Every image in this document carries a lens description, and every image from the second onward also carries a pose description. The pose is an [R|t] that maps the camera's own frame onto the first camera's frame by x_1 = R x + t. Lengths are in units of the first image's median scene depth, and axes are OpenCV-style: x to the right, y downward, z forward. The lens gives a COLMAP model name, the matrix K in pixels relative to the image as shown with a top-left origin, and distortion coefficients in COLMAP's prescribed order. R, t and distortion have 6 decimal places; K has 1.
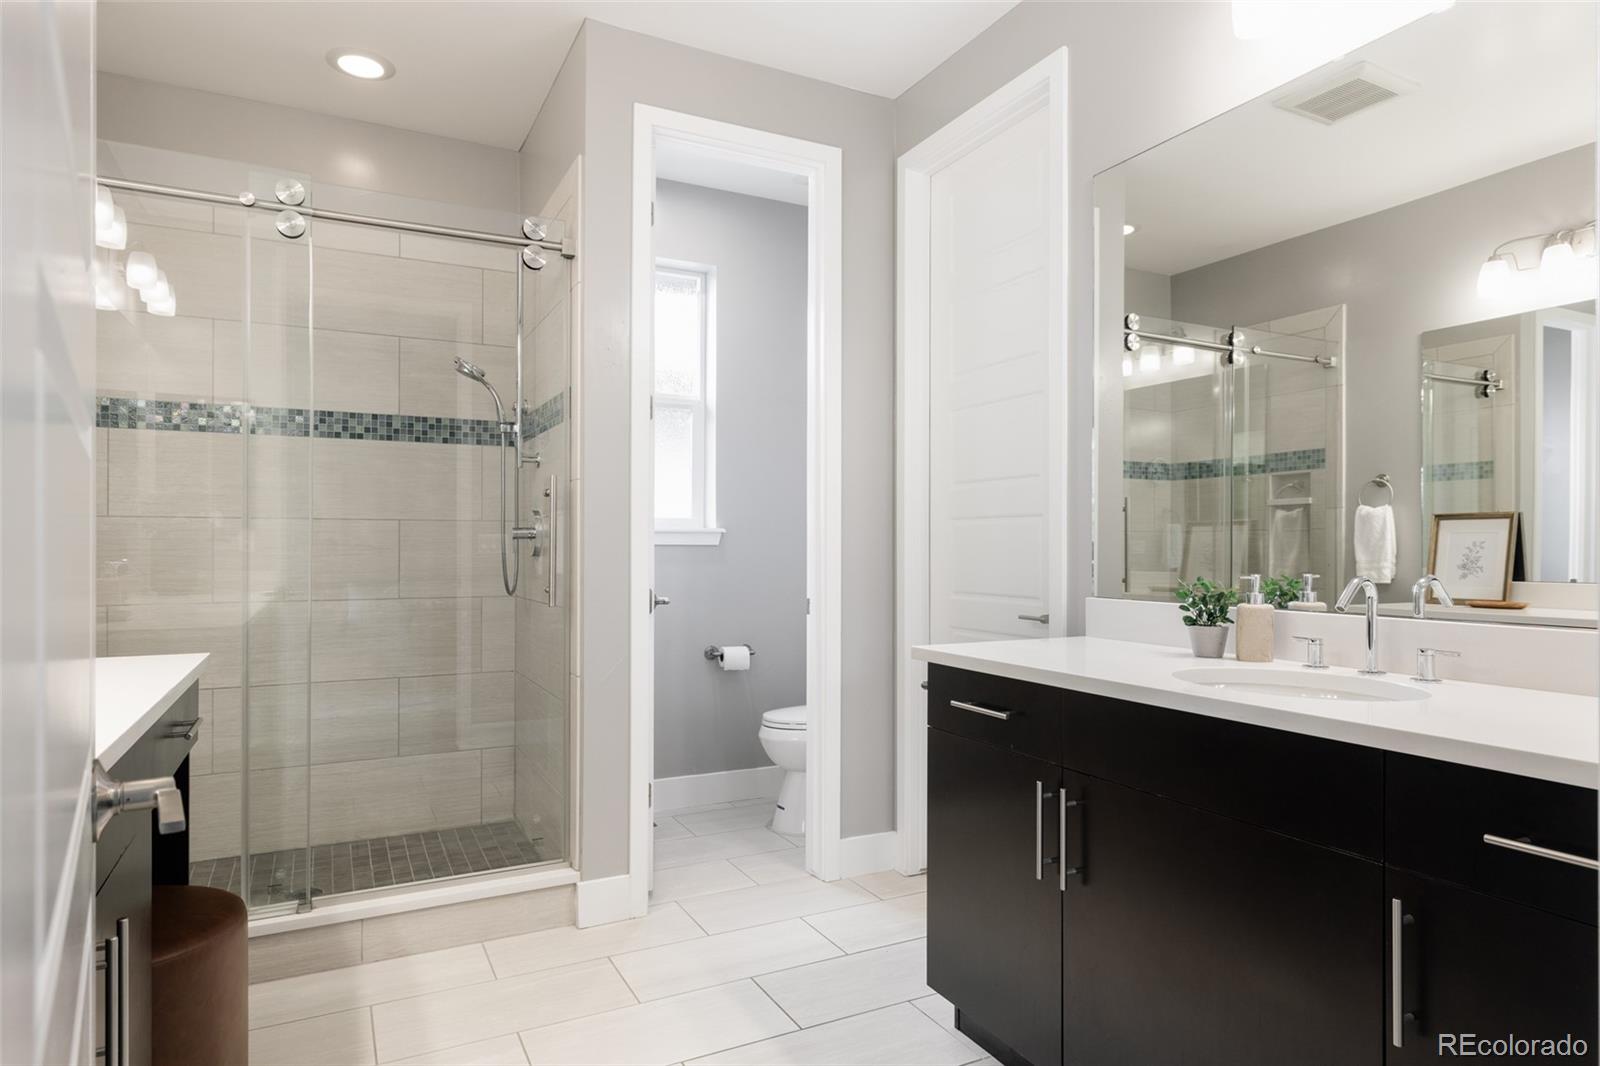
lens RADIAL K [[919.1, 0, 797.8], [0, 919.1, 538.3], [0, 0, 1]] dist [-0.007282, -0.001132]
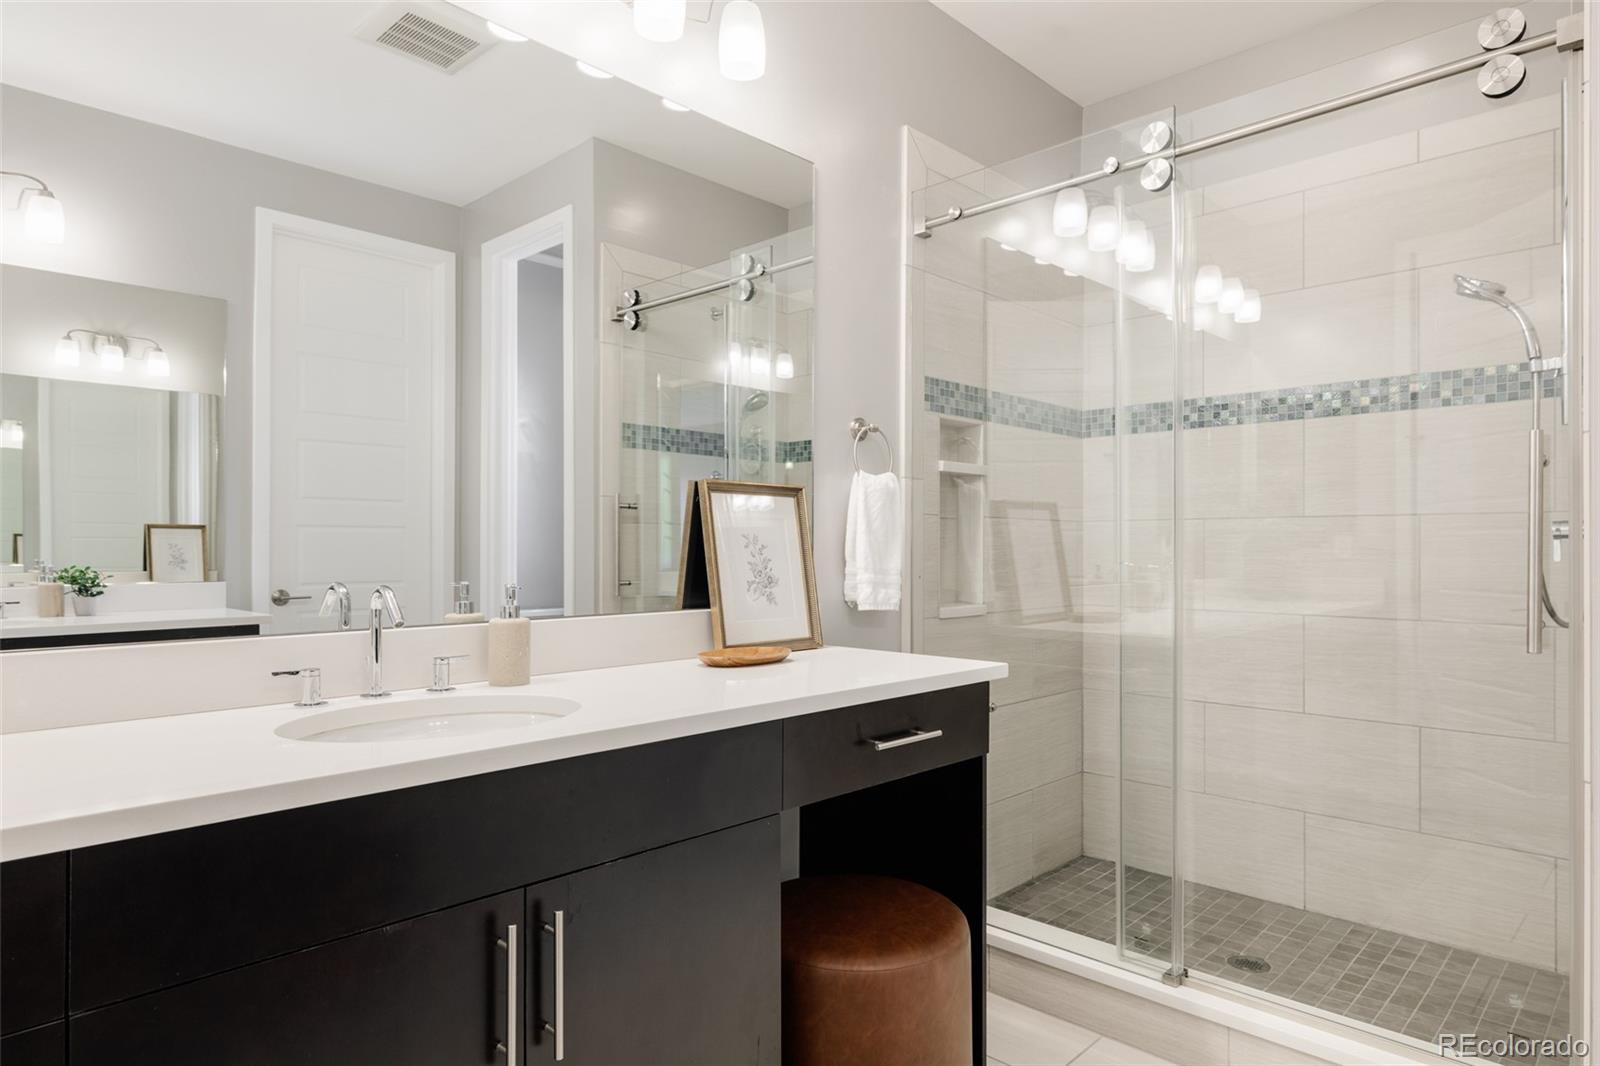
lens RADIAL K [[919.1, 0, 799.7], [0, 919.1, 544.5], [0, 0, 1]] dist [-0.007282, -0.001132]
pose [[0.319019, -0.002654, -0.947744, 0.109371], [0.008733, 0.999962, 0.000140, -0.000555], [0.947708, -0.008322, 0.319030, 0.291657]]
